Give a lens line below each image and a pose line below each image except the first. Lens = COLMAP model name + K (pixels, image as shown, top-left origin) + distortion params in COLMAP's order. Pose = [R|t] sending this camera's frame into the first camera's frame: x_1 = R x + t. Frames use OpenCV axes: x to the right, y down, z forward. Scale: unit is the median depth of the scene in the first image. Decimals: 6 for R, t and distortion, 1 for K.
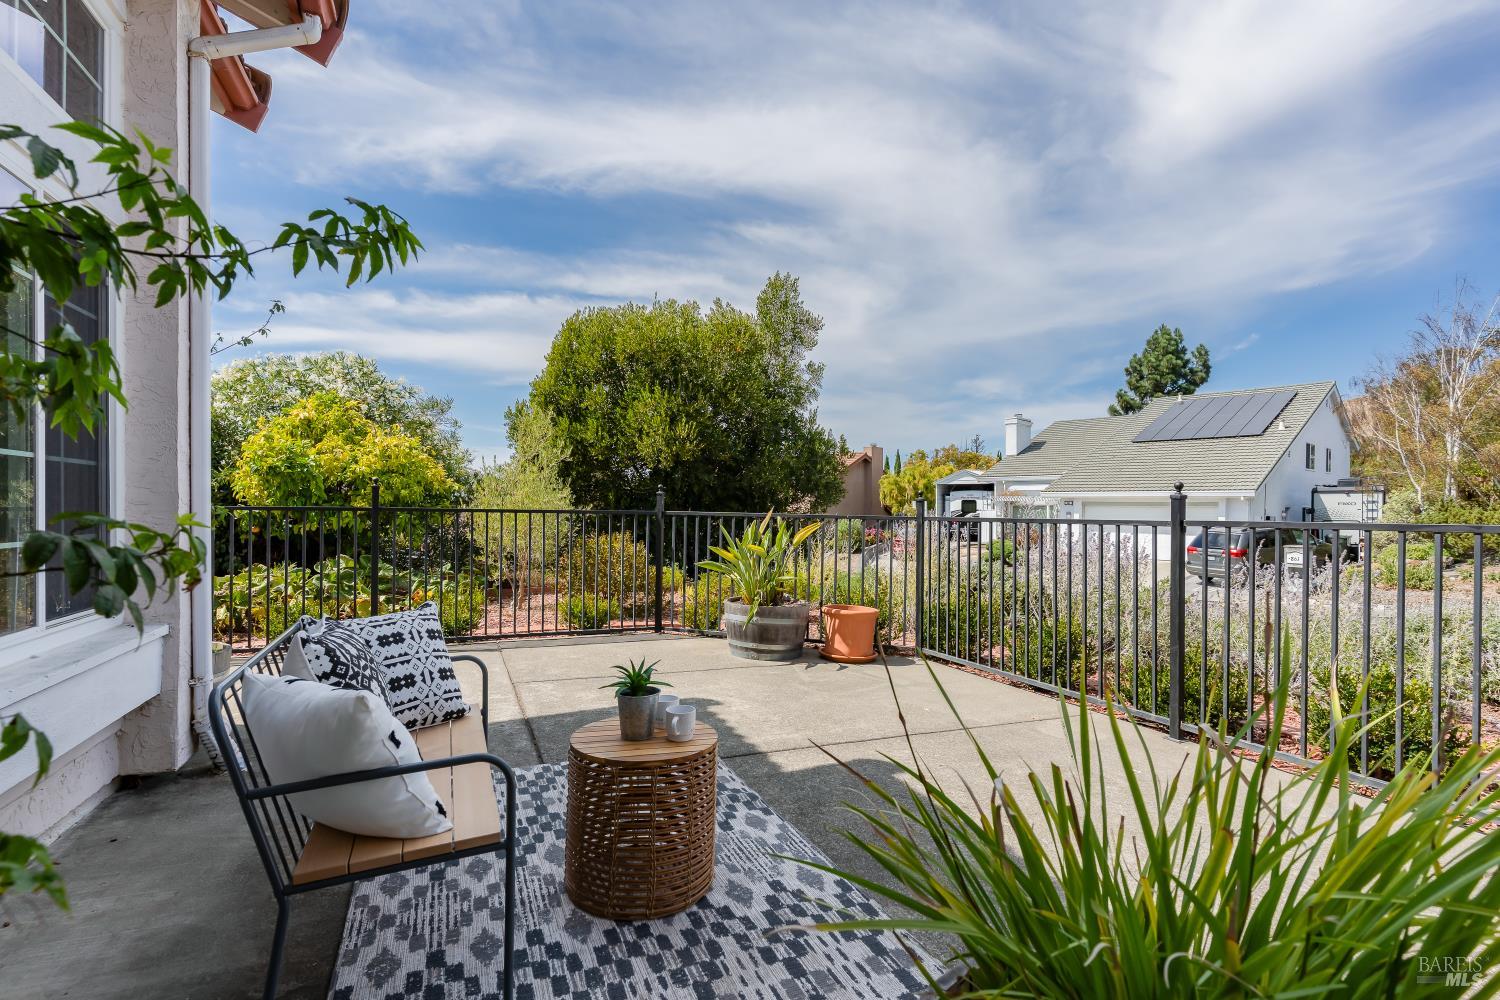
lens RADIAL K [[718.2, 0, 744.9], [0, 718.2, 486.8], [0, 0, 1]] dist [-0.000934, 0.000230]
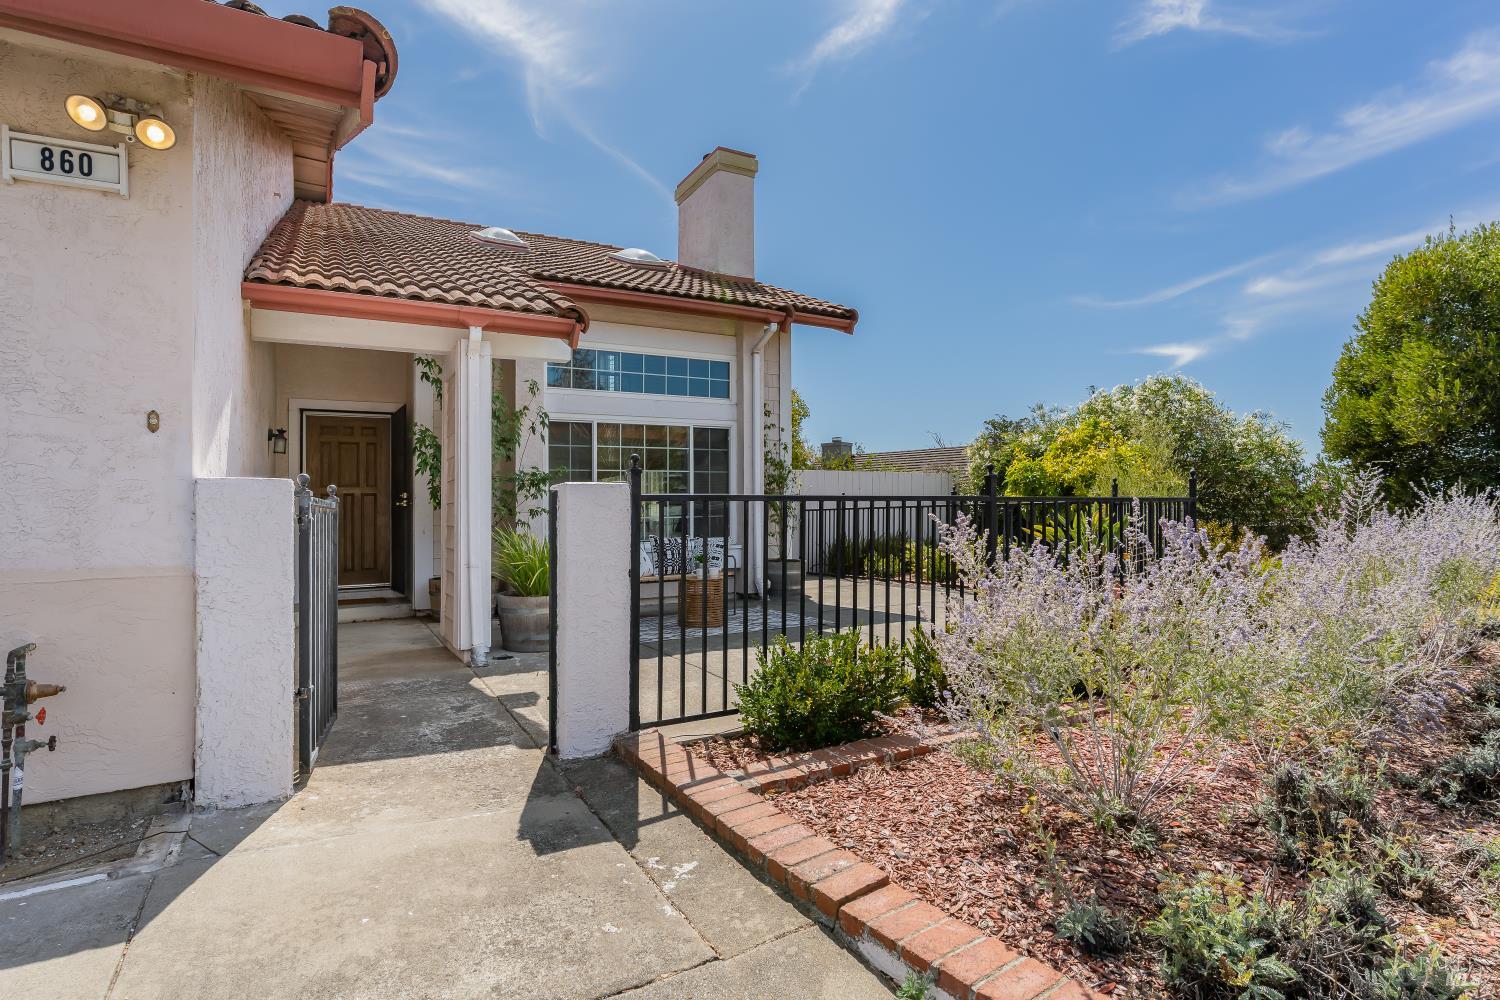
lens RADIAL K [[776.6, 0, 750.0], [0, 776.6, 500.0], [0, 0, 1]] dist [-0.002252, -0.000151]
pose [[0.122620, -0.031157, -0.991965, 2.995836], [0.044381, 0.998679, -0.025881, 0.104851], [0.991461, -0.040850, 0.123840, 0.766898]]
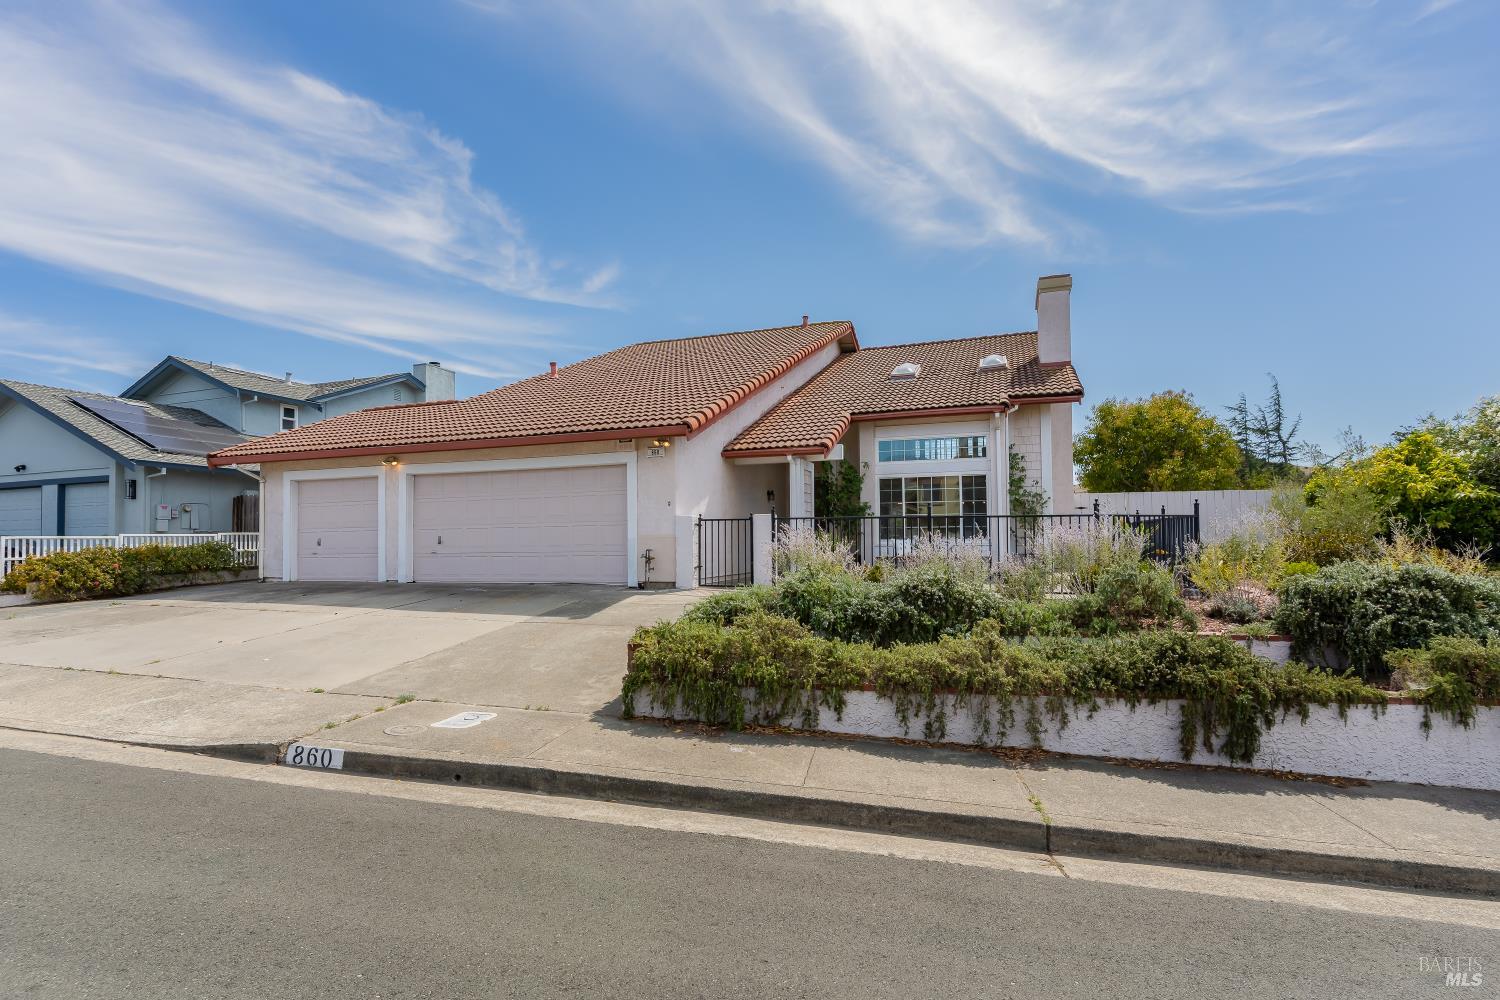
lens RADIAL K [[744.3, 0, 751.5], [0, 744.3, 522.5], [0, 0, 1]] dist [0.002758, 0.000994]
pose [[-0.664842, -0.019633, -0.746726, 5.296546], [0.023543, 0.998607, -0.047218, 0.310216], [0.746613, -0.048973, -0.663454, 3.990440]]
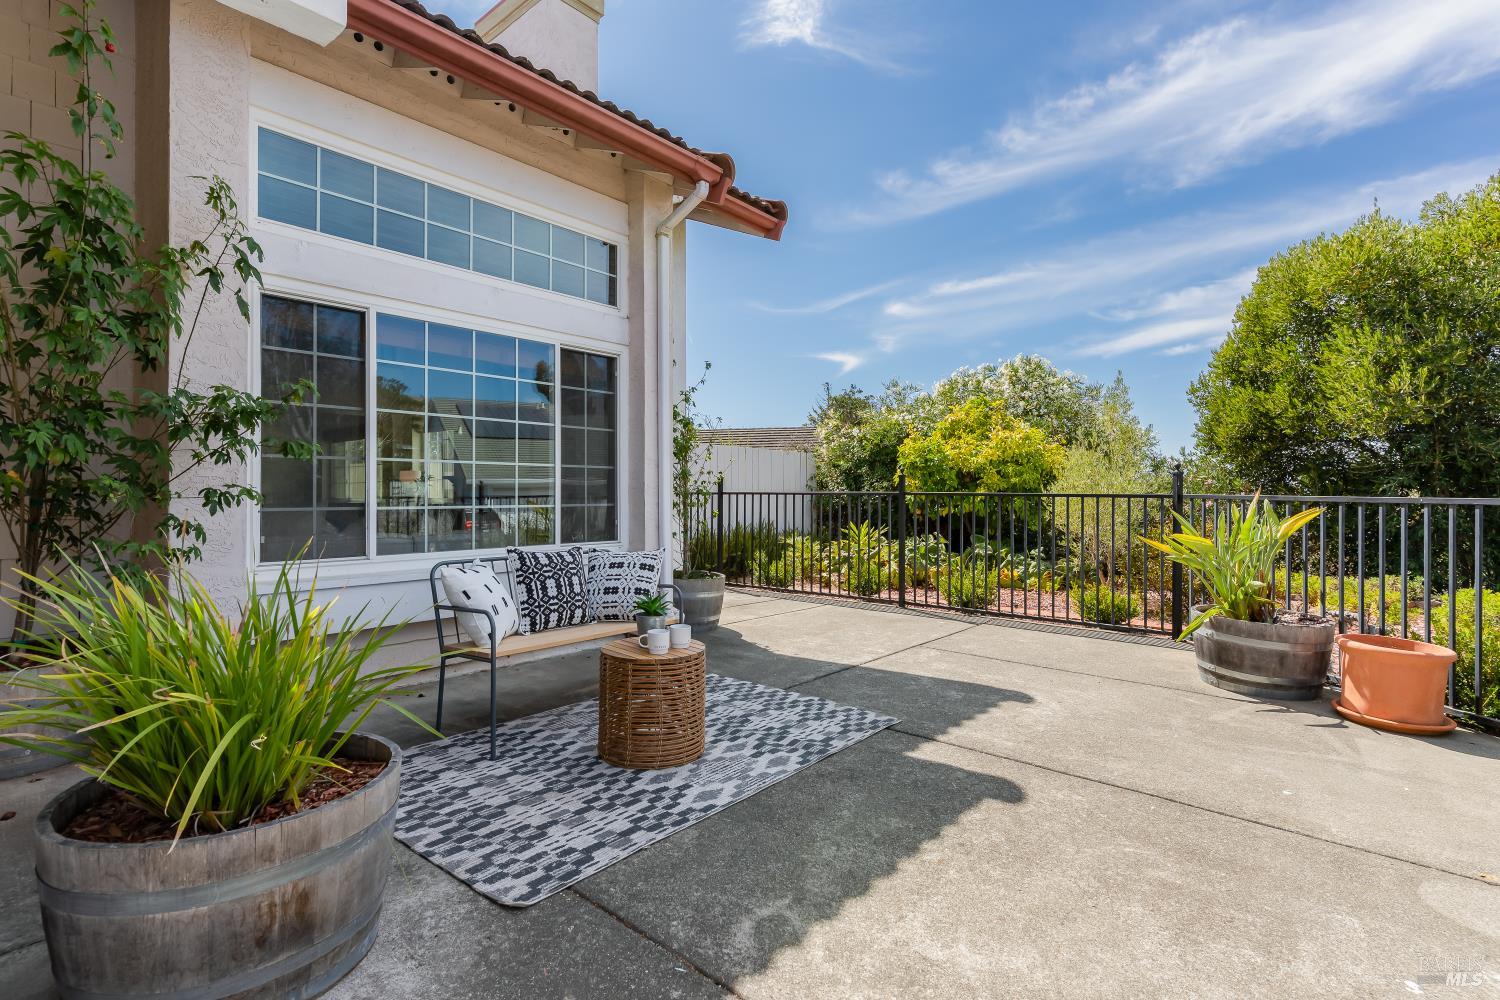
lens RADIAL K [[718.2, 0, 744.9], [0, 718.2, 486.8], [0, 0, 1]] dist [-0.000934, 0.000230]
pose [[0.458594, -0.015006, -0.888519, 1.126537], [0.025965, 0.999657, -0.003481, 0.042889], [0.888266, -0.021474, 0.458826, 0.503278]]
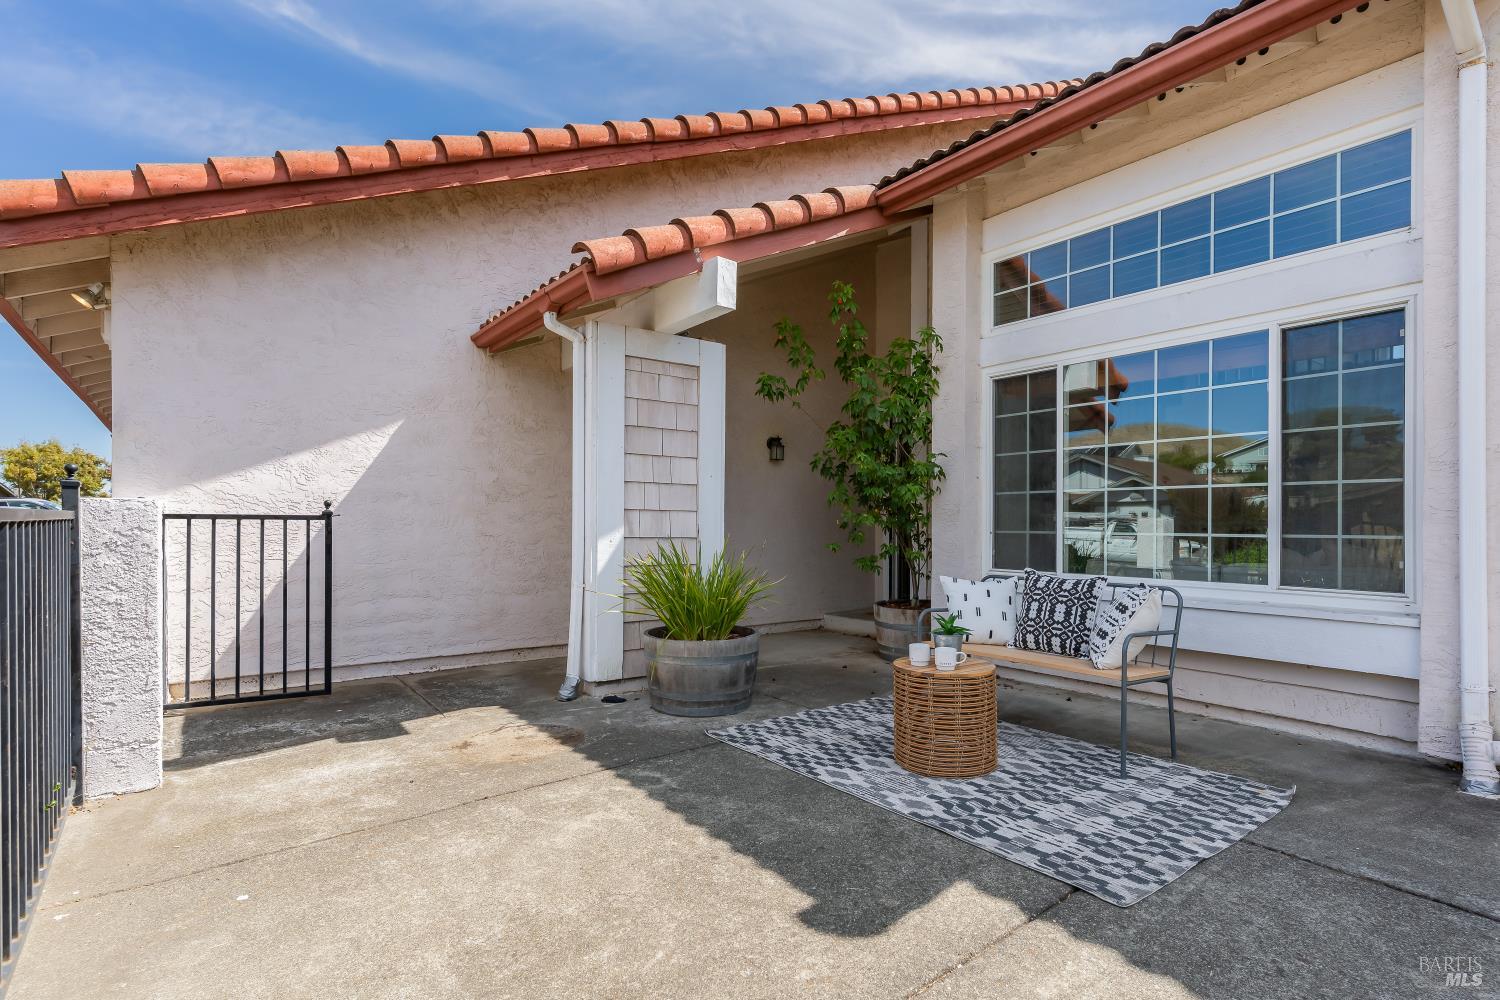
lens RADIAL K [[744.3, 0, 751.5], [0, 744.3, 522.5], [0, 0, 1]] dist [0.002758, 0.000994]
pose [[-0.966467, -0.010395, -0.256579, 0.599443], [-0.003418, 0.999613, -0.027621, 0.096597], [0.256767, -0.025818, -0.966128, 2.258729]]
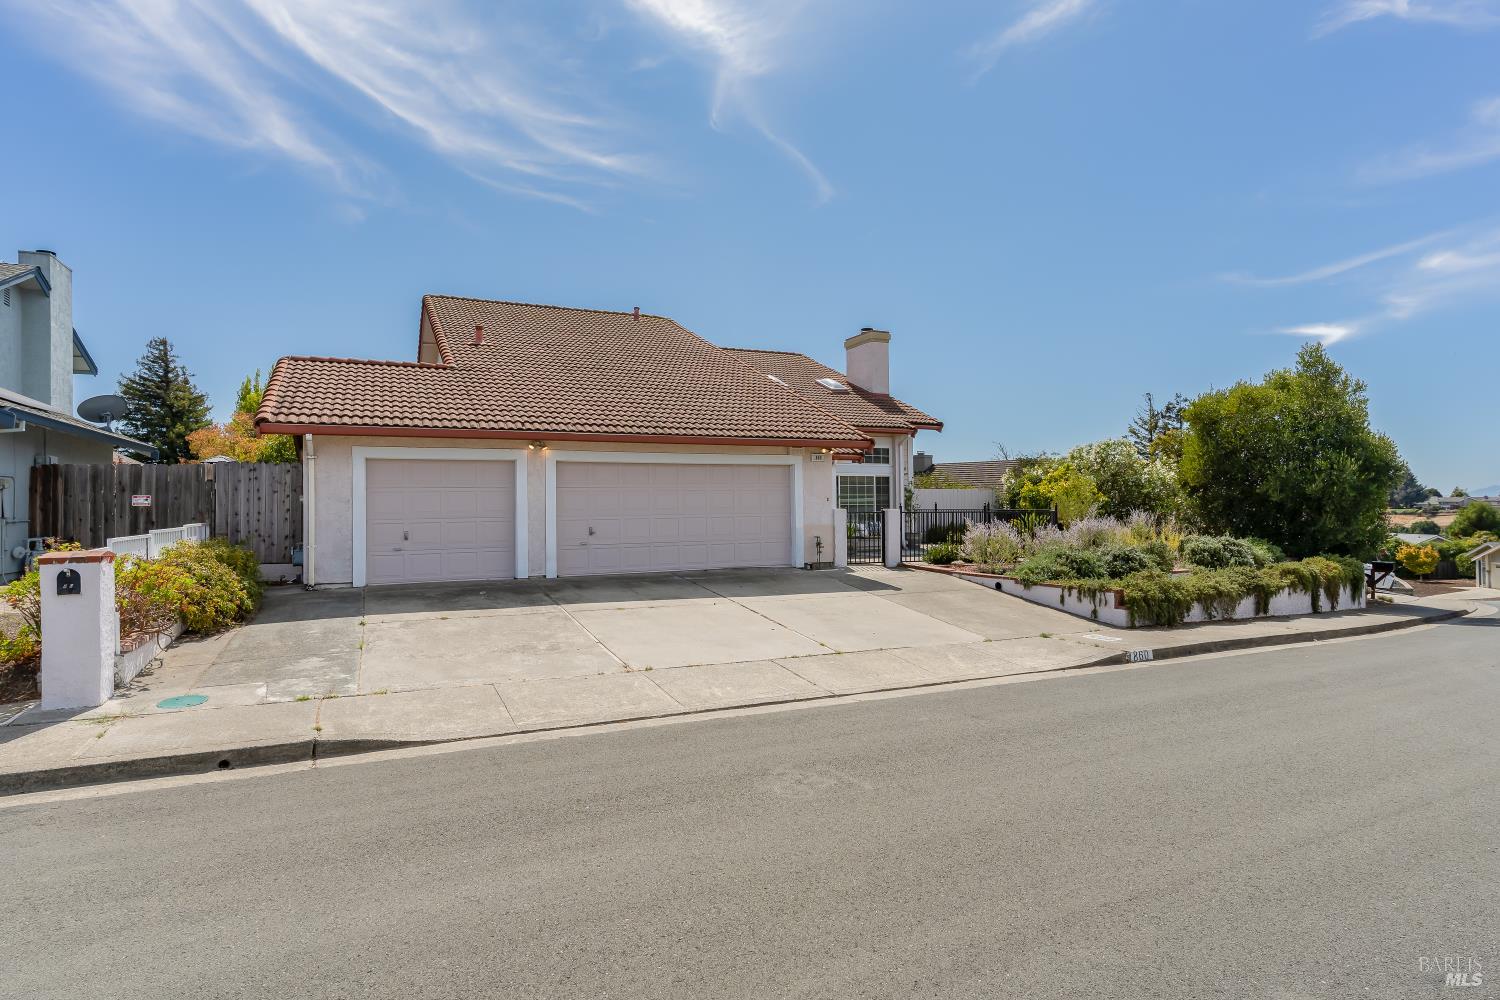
lens RADIAL K [[829.6, 0, 767.8], [0, 829.6, 501.8], [0, 0, 1]] dist [-0.001025, -0.000199]
pose [[0.073776, -0.011264, -0.997211, 9.102402], [0.033211, 0.999409, -0.008832, -0.022918], [0.996722, -0.032467, 0.074107, -1.091811]]
